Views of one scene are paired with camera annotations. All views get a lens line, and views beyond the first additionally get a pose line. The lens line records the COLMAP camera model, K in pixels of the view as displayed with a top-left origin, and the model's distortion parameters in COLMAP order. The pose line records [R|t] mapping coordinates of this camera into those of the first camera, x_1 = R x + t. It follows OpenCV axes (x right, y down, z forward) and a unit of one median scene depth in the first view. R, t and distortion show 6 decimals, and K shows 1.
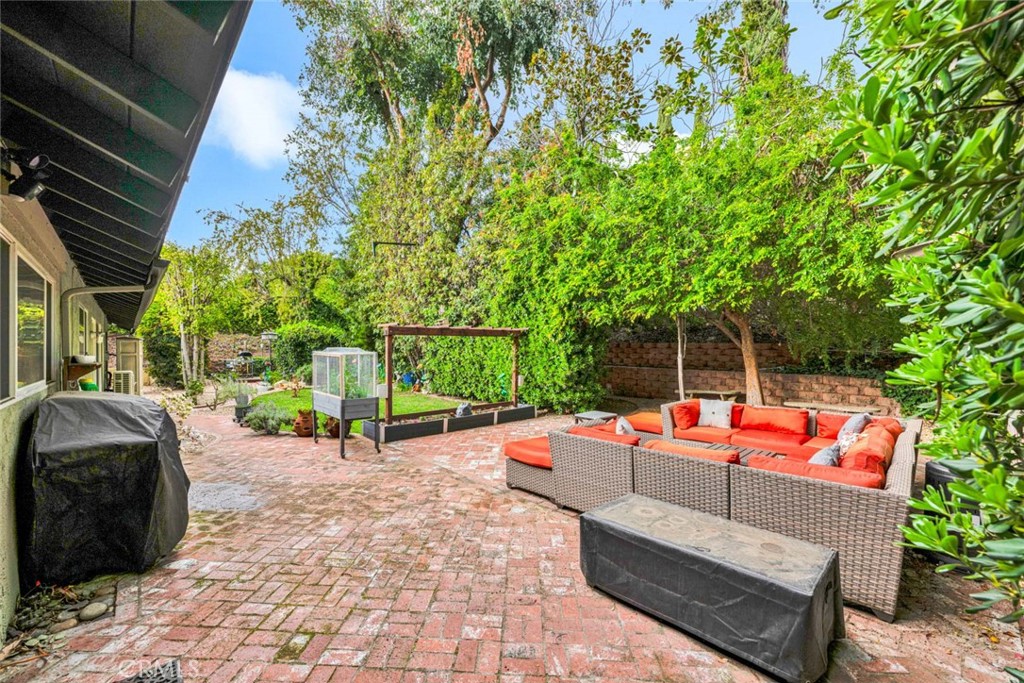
lens RADIAL K [[440.2, 0, 518.5], [0, 440.2, 344.7], [0, 0, 1]] dist [0.000231, 0.000068]
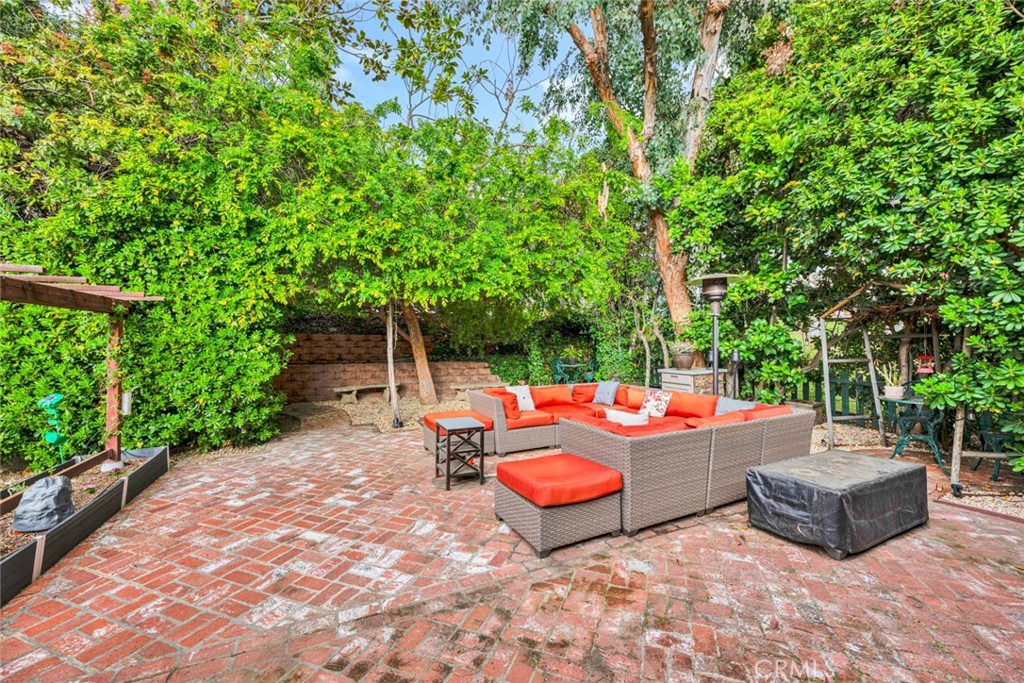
lens RADIAL K [[410.1, 0, 513.6], [0, 410.1, 343.4], [0, 0, 1]] dist [-0.002832, -0.000354]
pose [[0.280764, -0.002174, 0.959774, -0.572099], [0.003301, 0.999994, 0.001299, 0.031378], [-0.959771, 0.002803, 0.280769, 0.884148]]
